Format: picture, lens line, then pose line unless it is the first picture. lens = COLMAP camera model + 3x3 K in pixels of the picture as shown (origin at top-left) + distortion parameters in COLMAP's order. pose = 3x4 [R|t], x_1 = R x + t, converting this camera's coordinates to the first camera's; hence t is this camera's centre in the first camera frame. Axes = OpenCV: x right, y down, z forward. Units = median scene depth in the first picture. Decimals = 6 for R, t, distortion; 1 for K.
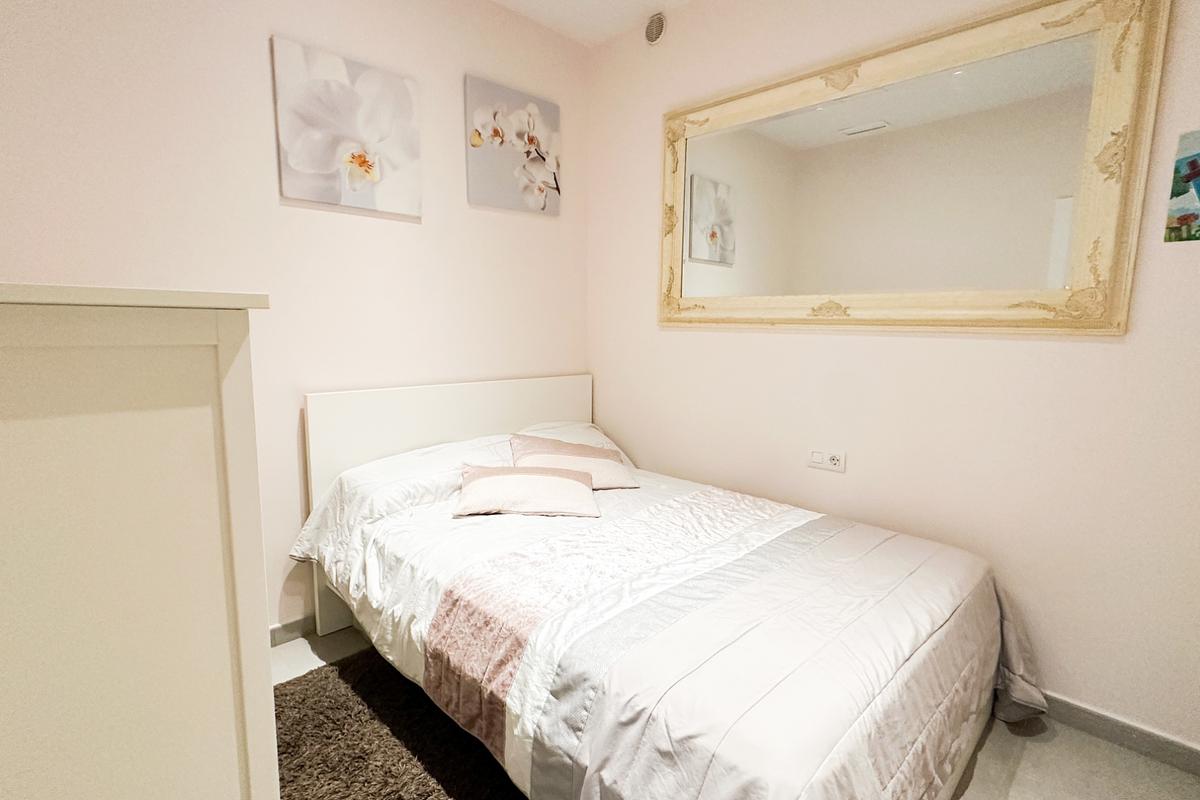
lens RADIAL K [[564.9, 0, 601.3], [0, 564.9, 397.6], [0, 0, 1]] dist [-0.000551, 0.000696]
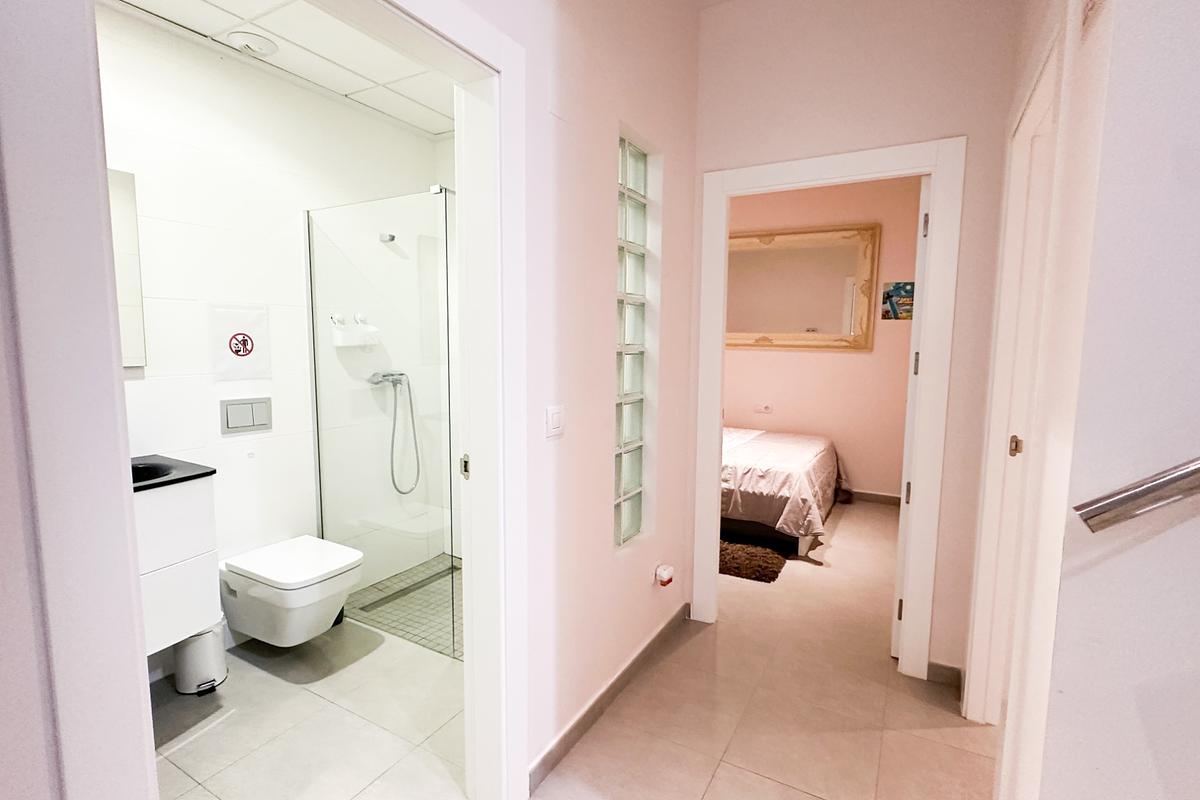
lens RADIAL K [[564.9, 0, 601.3], [0, 564.9, 397.6], [0, 0, 1]] dist [-0.000551, 0.000696]
pose [[0.962274, -0.028568, 0.270577, -1.059220], [0.033346, 0.999358, -0.013074, 0.102138], [-0.270030, 0.021604, 0.962610, -1.250221]]
